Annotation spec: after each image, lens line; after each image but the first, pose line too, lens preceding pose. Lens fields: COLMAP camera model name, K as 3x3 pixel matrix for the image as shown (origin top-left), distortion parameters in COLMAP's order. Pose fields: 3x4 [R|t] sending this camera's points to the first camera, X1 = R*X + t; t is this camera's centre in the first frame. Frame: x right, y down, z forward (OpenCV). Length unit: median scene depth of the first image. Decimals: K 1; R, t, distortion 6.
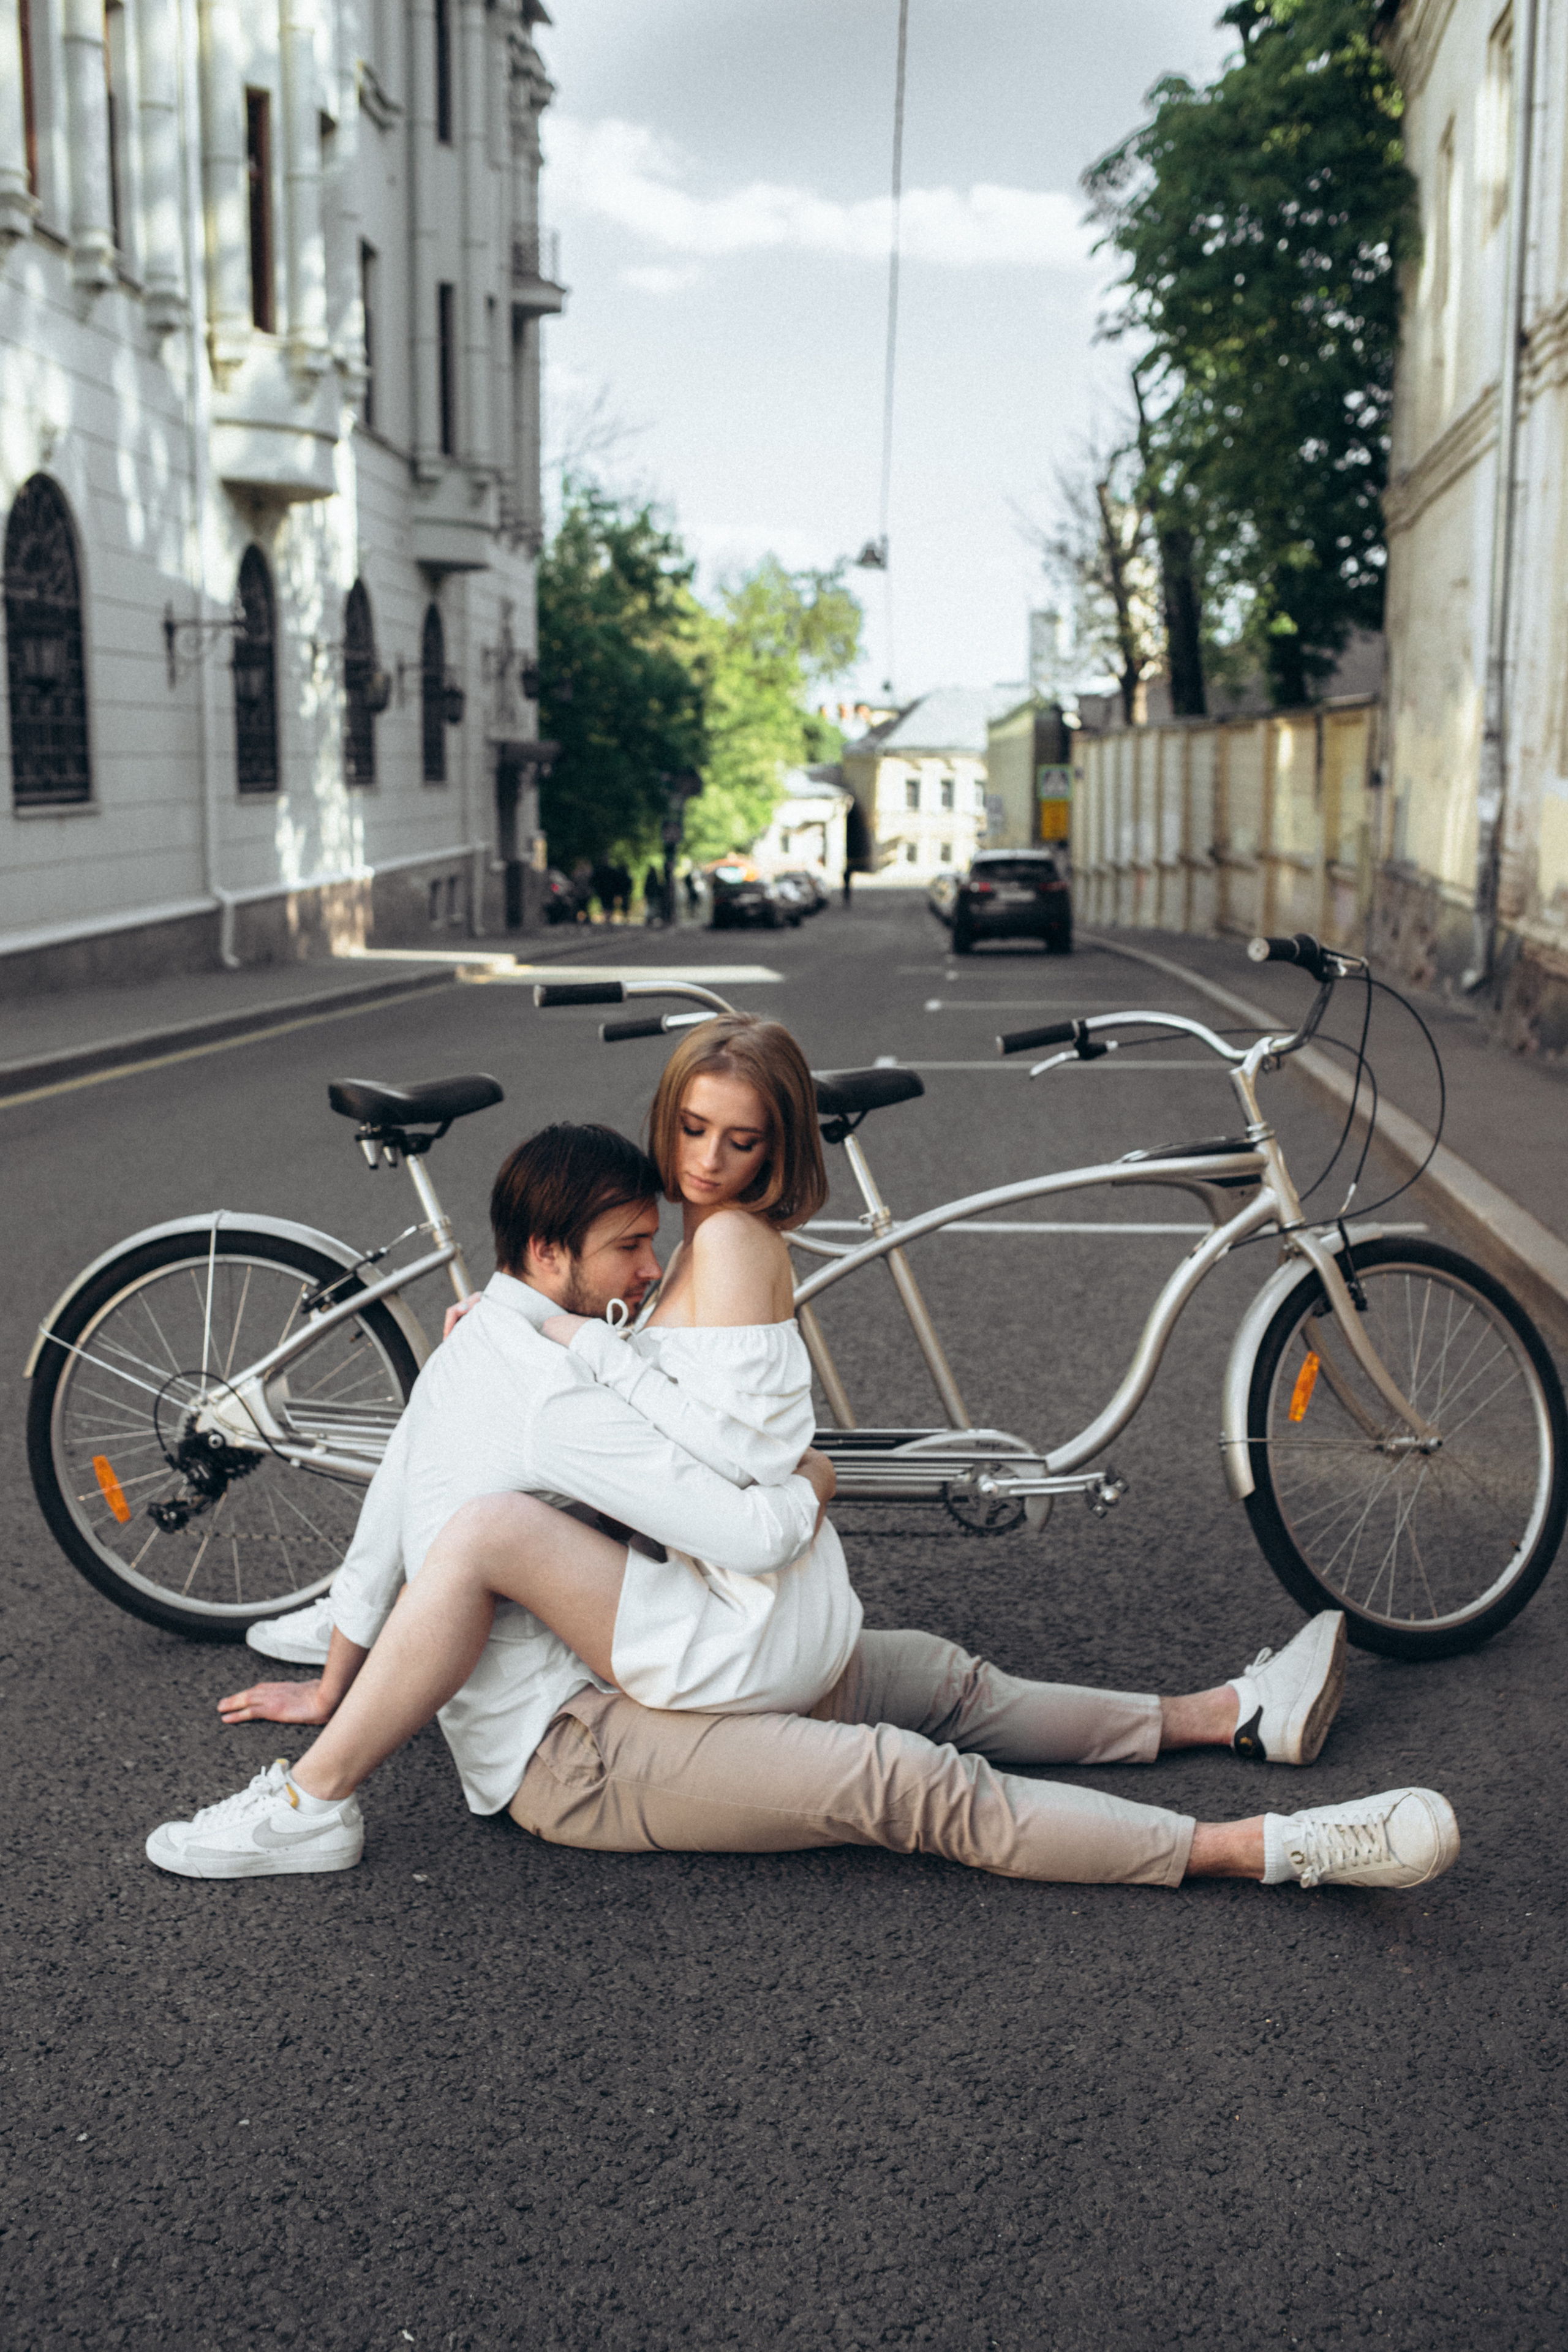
lens RADIAL K [[2252.4, 0, 780.4], [0, 2252.4, 1128.1], [0, 0, 1]] dist [-0.006773, 0.000000]
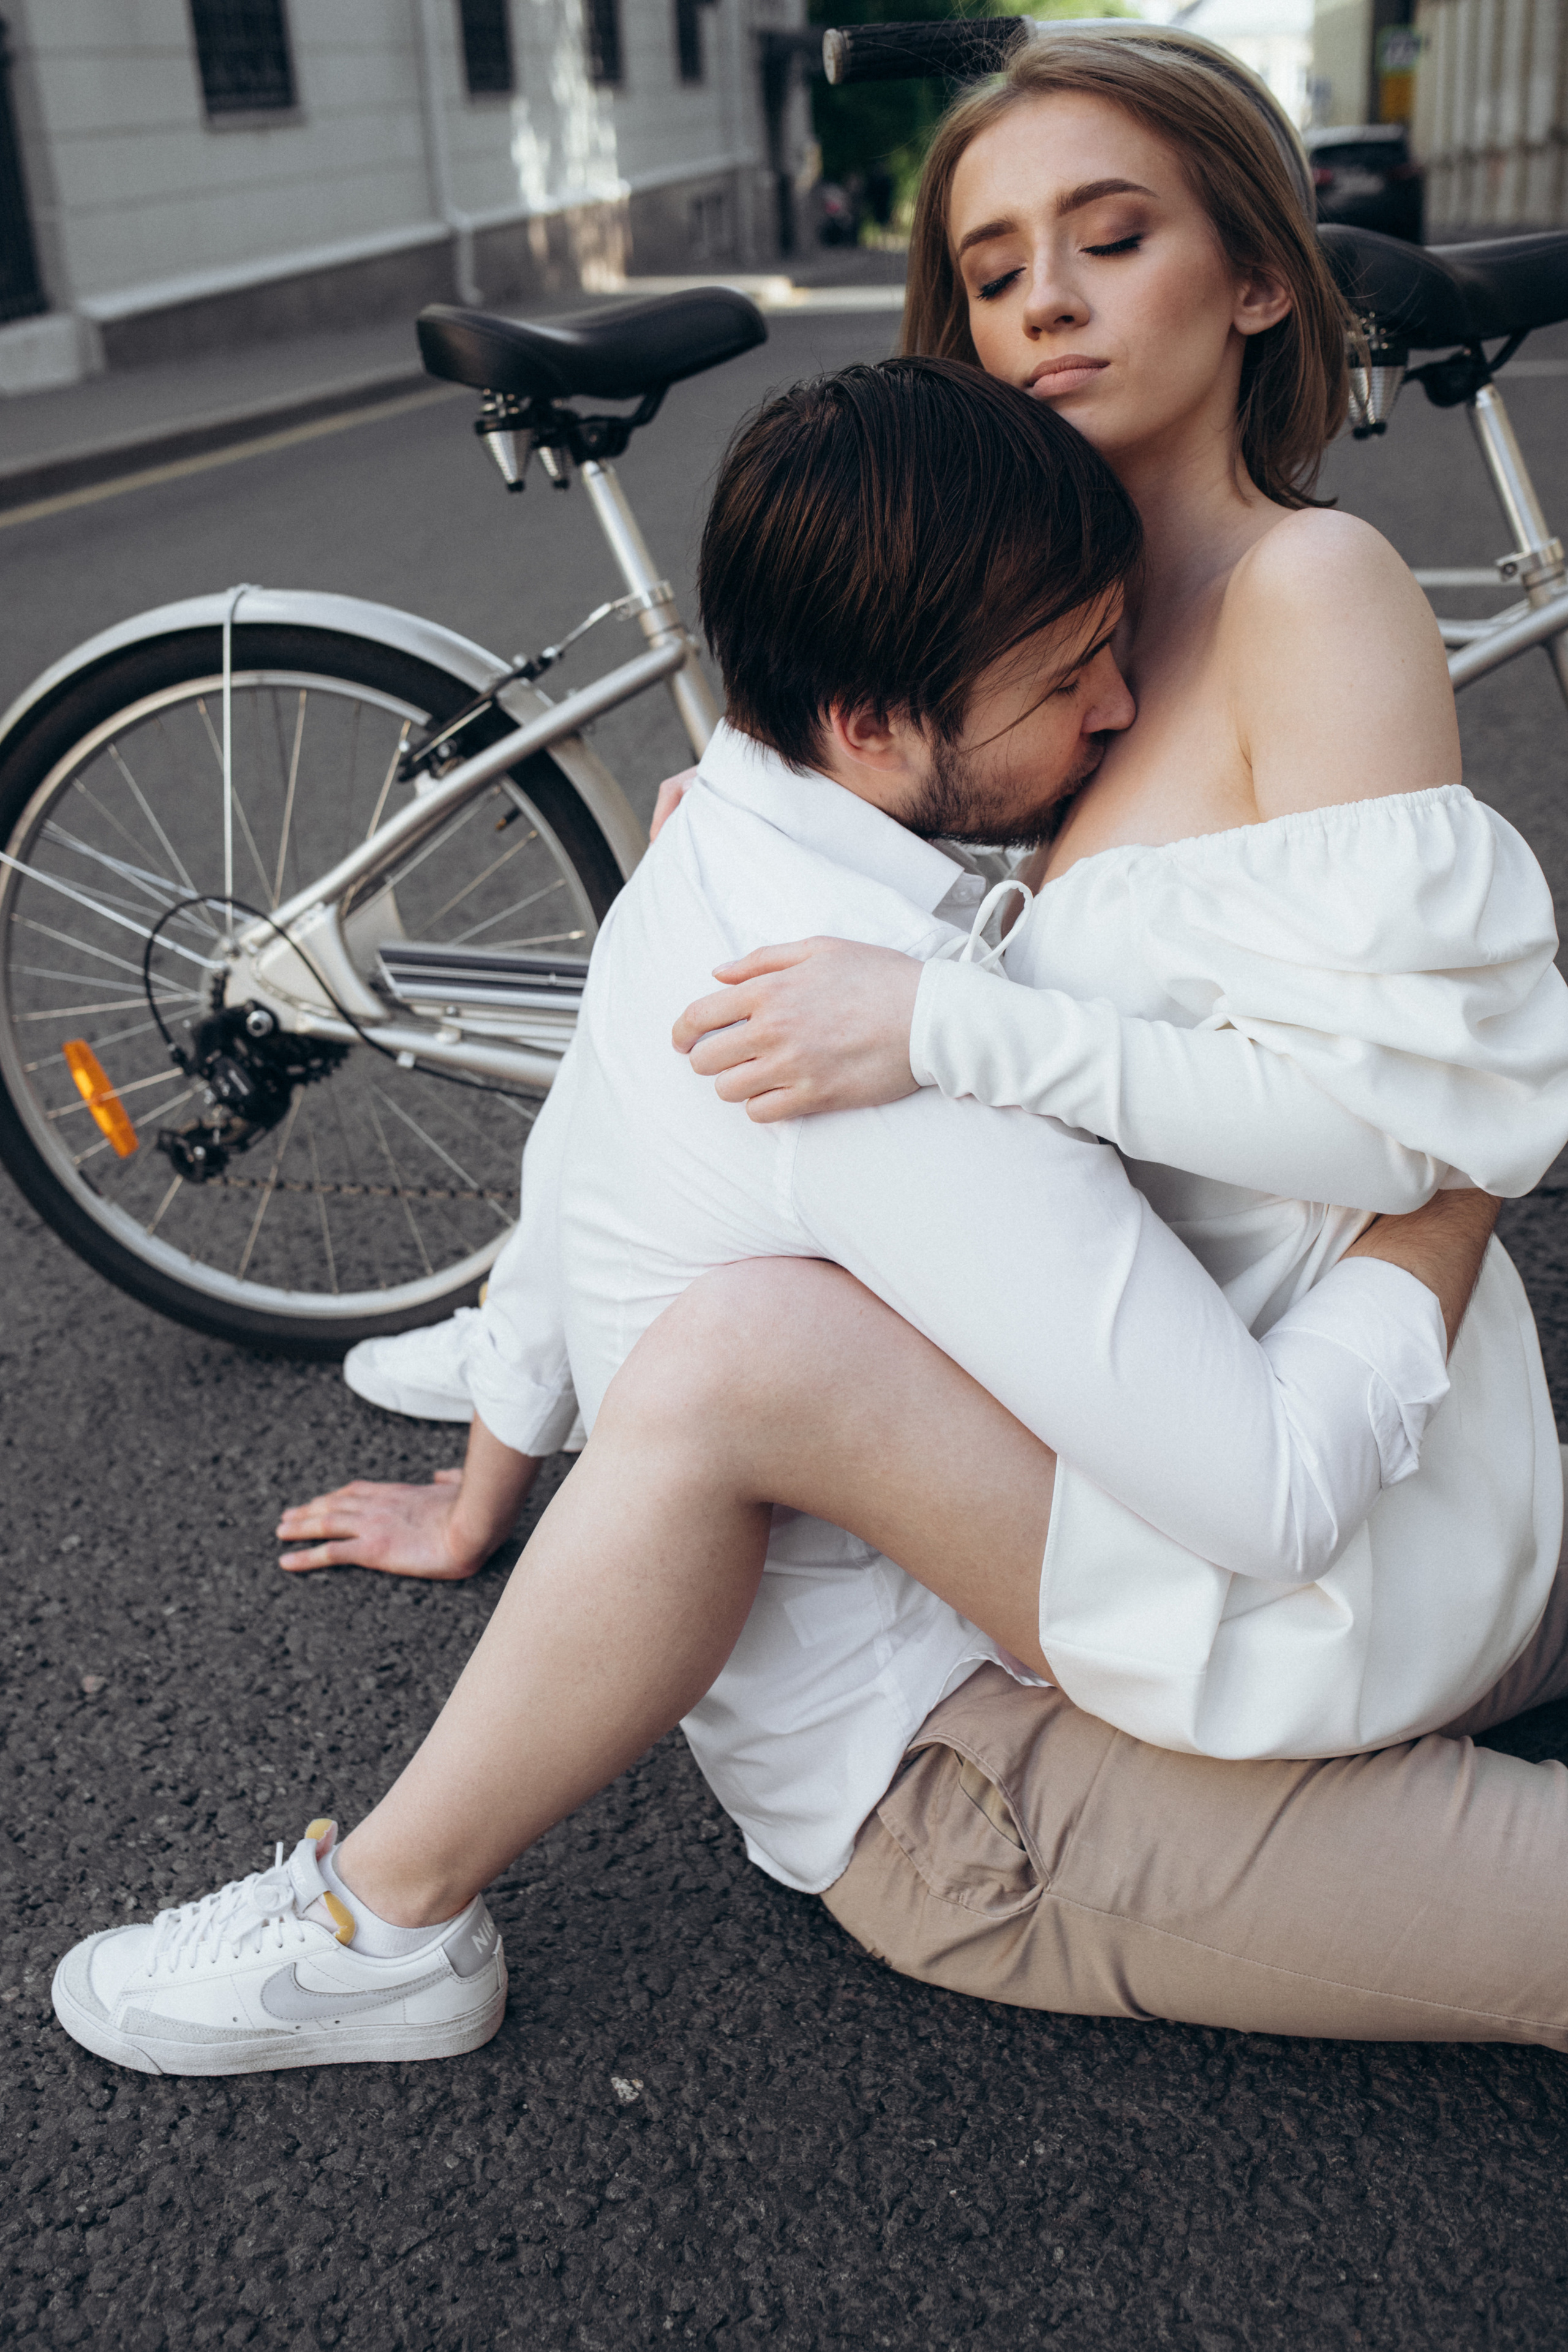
lens RADIAL K [[2252.4, 0, 760.8], [0, 2252.4, 1193.5], [0, 0, 1]] dist [-0.006773, 0.000000]
pose [[0.990880, 0.007913, -0.134512, -0.055748], [0.032790, 0.954104, 0.297676, 0.019811], [0.130694, -0.299372, 0.945143, 0.475522]]
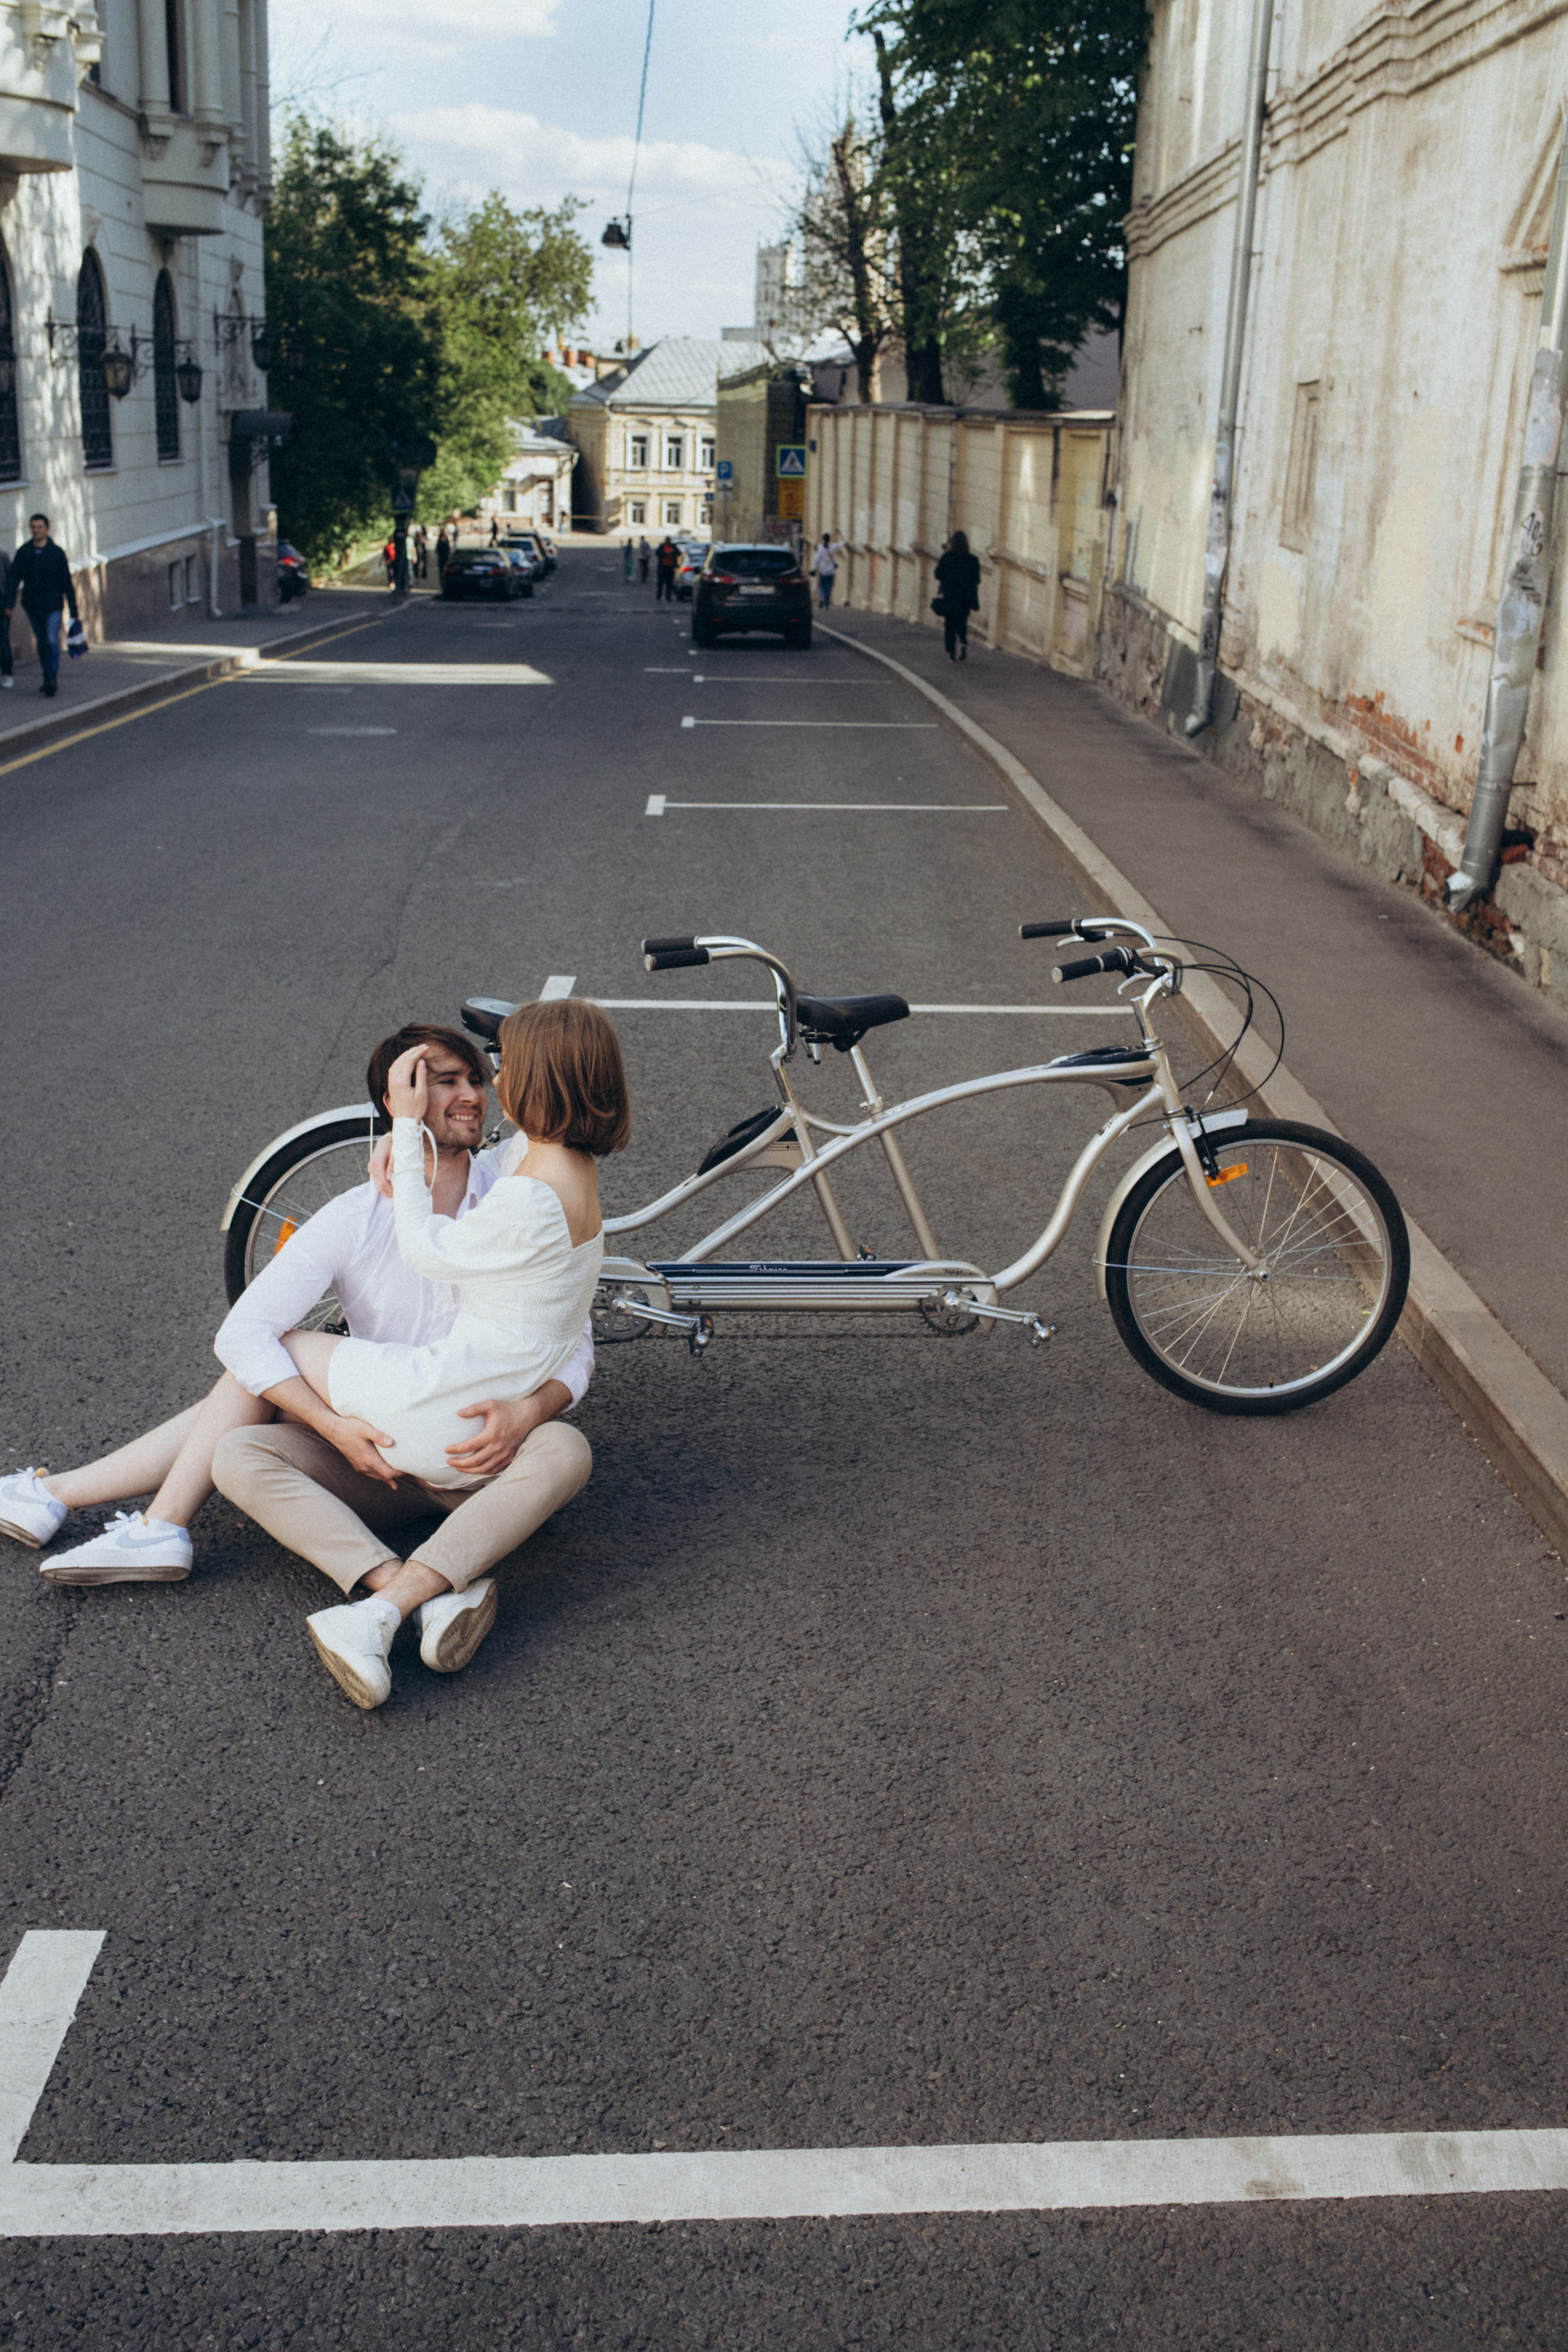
lens RADIAL K [[2252.4, 0, 785.8], [0, 2252.4, 1098.8], [0, 0, 1]] dist [-0.006773, 0.000000]
pose [[0.992161, -0.002298, 0.124943, -0.142041], [-0.014628, 0.990821, 0.134386, -0.183589], [-0.124105, -0.135160, 0.983021, -0.399209]]
